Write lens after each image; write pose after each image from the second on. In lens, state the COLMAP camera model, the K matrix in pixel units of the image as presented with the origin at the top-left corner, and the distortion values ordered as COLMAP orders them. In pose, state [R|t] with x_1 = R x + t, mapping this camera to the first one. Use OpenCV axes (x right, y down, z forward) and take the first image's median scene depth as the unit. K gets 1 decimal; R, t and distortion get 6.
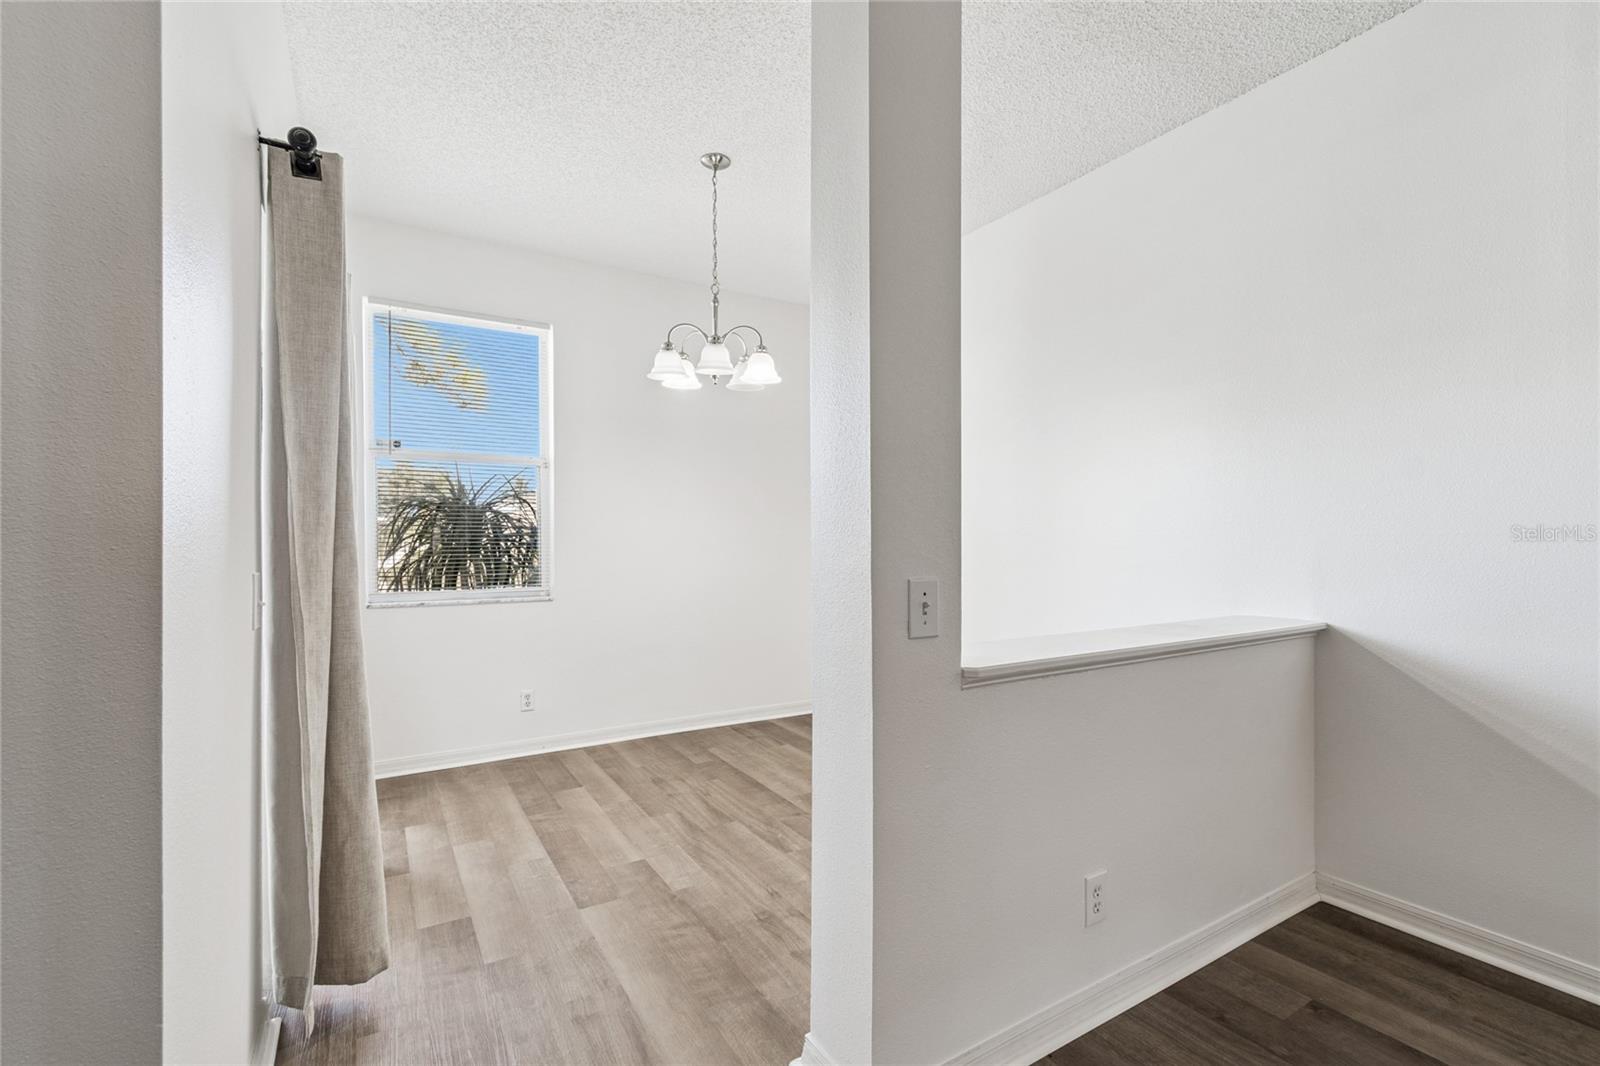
lens RADIAL K [[707.2, 0, 802.6], [0, 707.2, 537.2], [0, 0, 1]] dist [-0.000853, -0.000117]
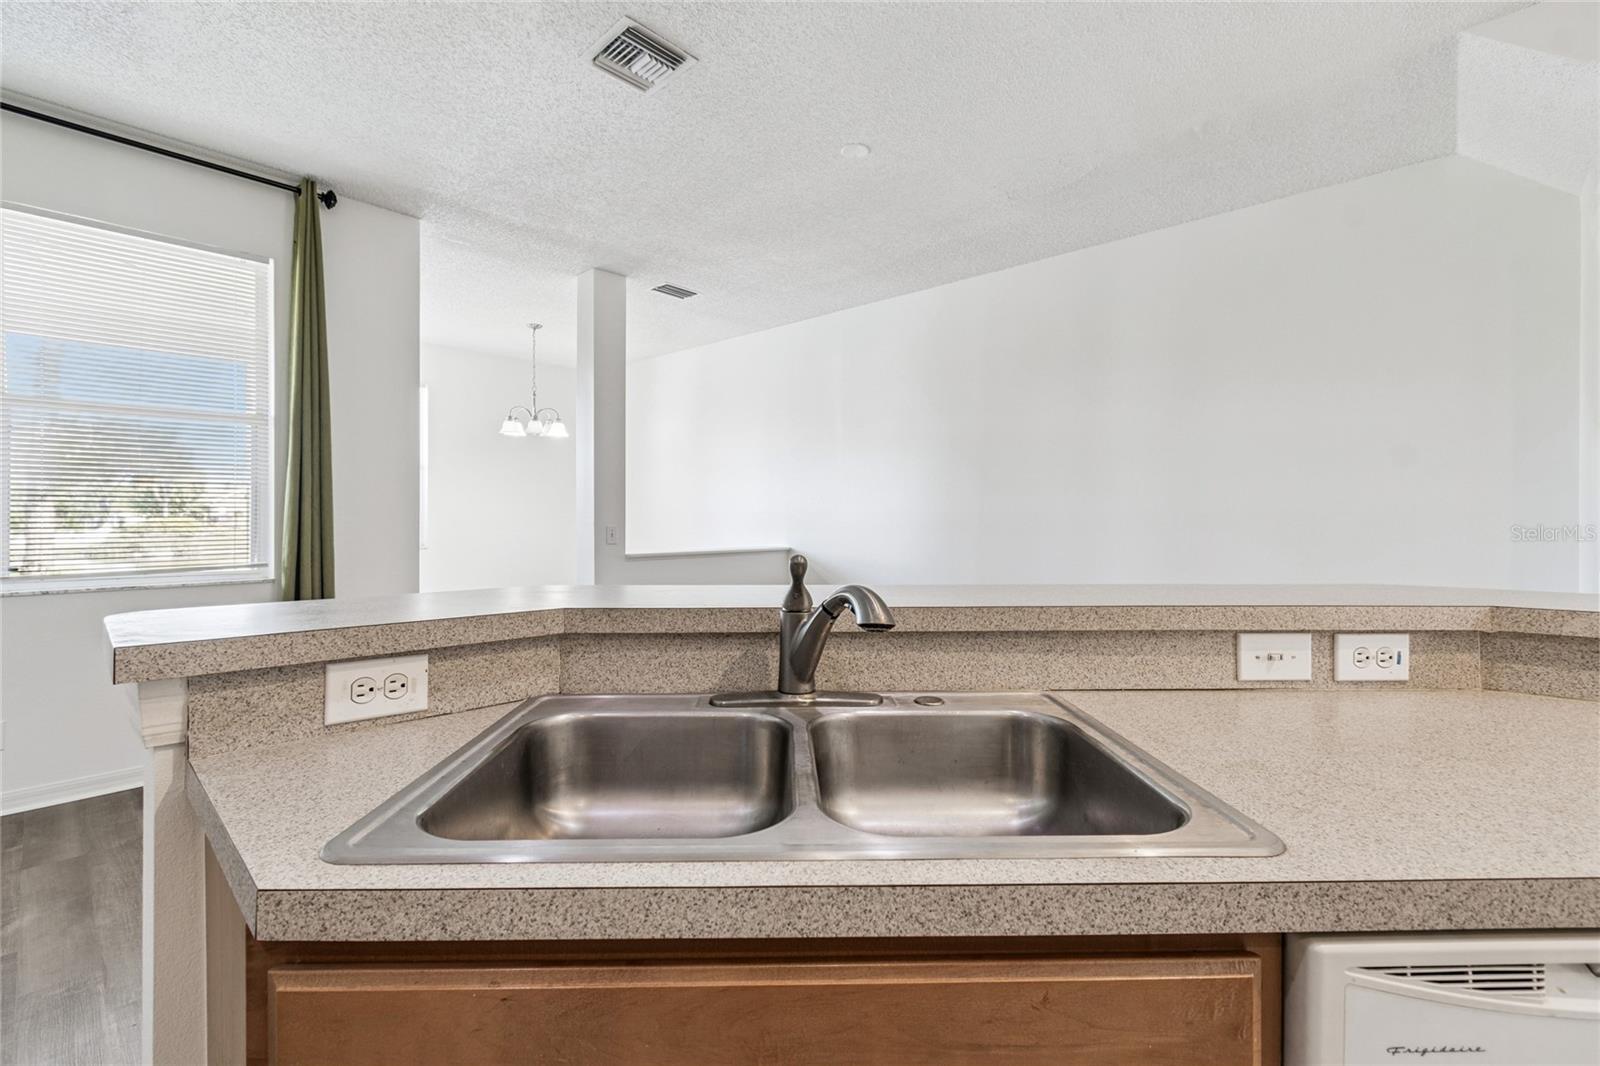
lens RADIAL K [[714.2, 0, 782.7], [0, 714.2, 517.8], [0, 0, 1]] dist [0.002255, -0.000029]
pose [[0.966795, 0.004411, 0.255516, 0.038403], [-0.007193, 0.999925, 0.009954, -0.008445], [-0.255453, -0.011462, 0.966754, -1.035685]]
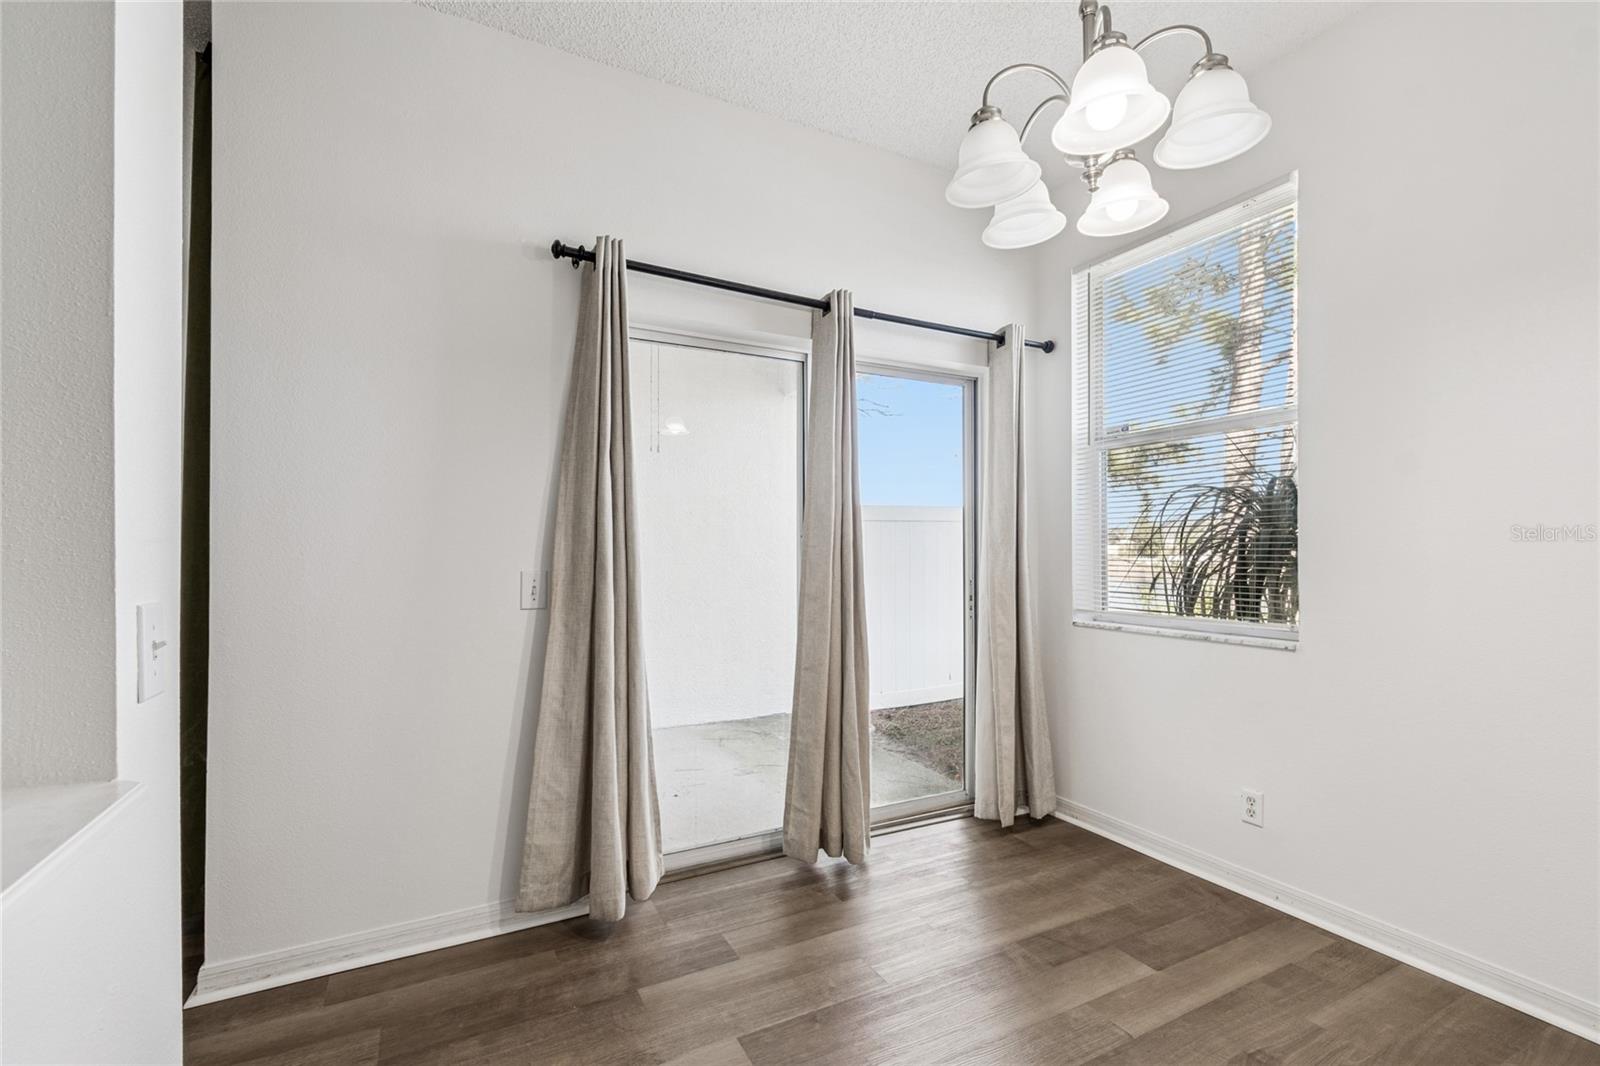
lens RADIAL K [[724.7, 0, 826.1], [0, 724.7, 535.8], [0, 0, 1]] dist [-0.000965, -0.000203]
pose [[-0.063768, -0.021519, -0.997733, 0.310214], [0.007183, 0.999732, -0.022021, 0.007244], [0.997939, -0.008571, -0.063596, 0.778124]]
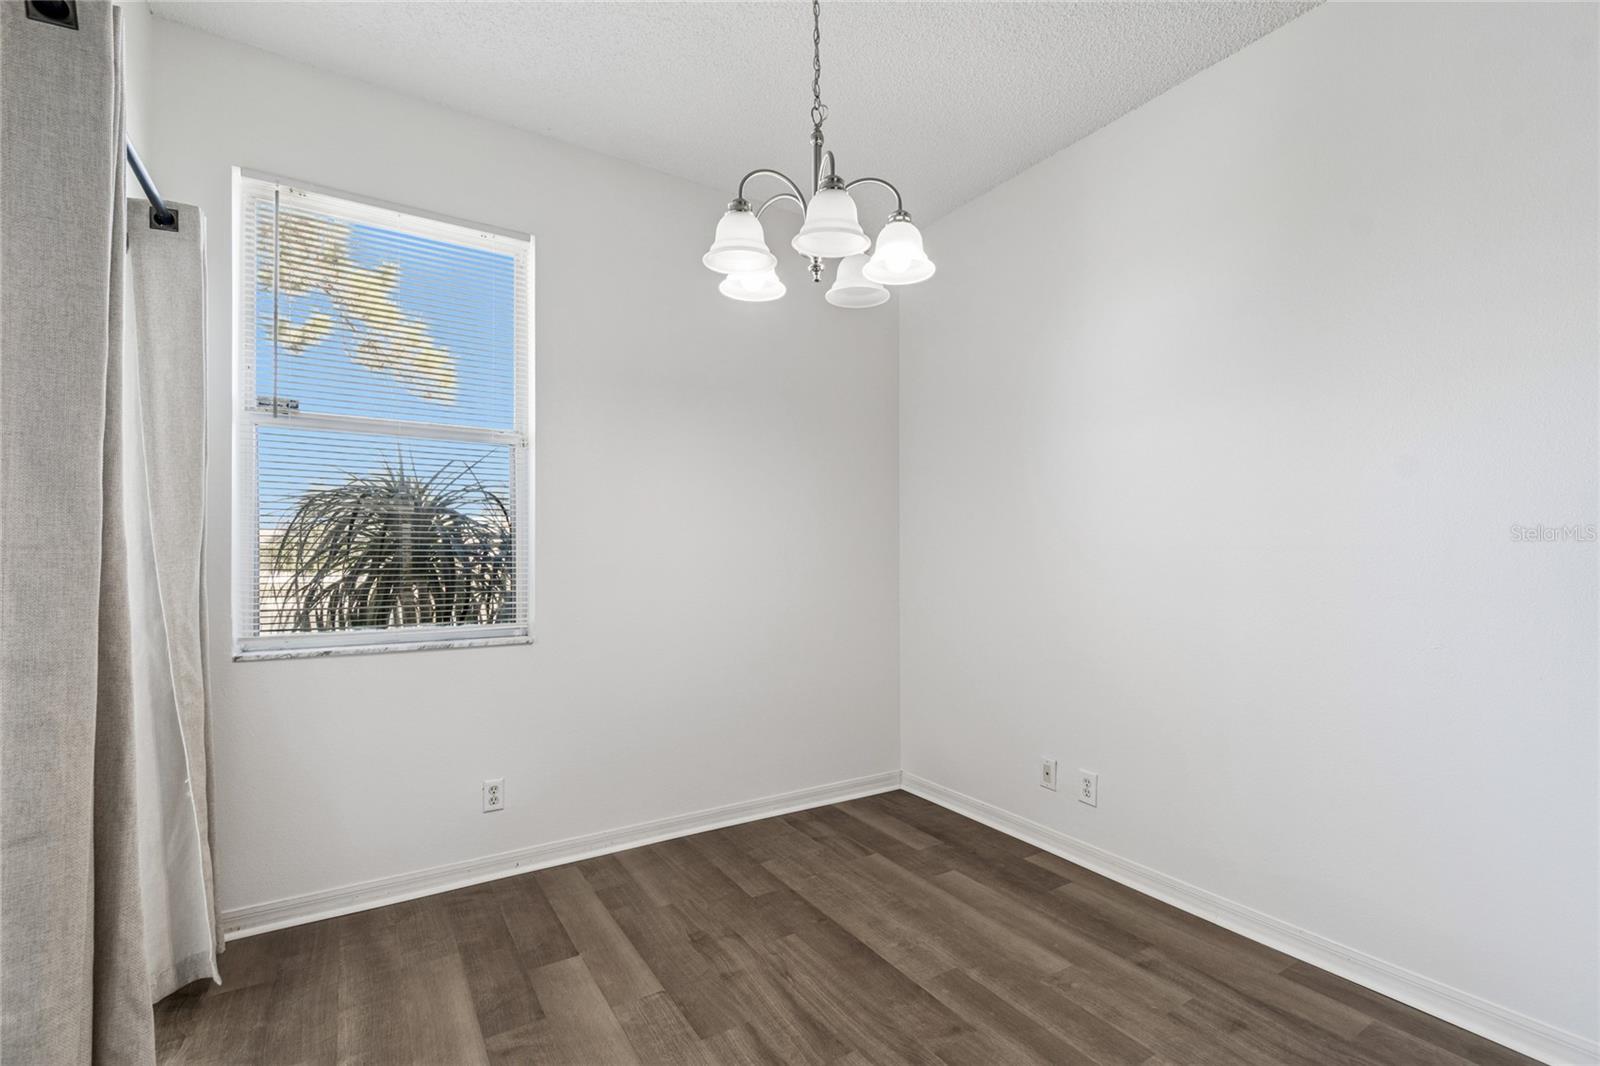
lens RADIAL K [[709.7, 0, 788.7], [0, 709.7, 543.8], [0, 0, 1]] dist [0.001537, 0.000051]
pose [[0.999992, 0.001100, 0.003971, -0.133327], [-0.001054, 0.999934, -0.011398, 0.003088], [-0.003983, 0.011394, 0.999927, 0.383015]]
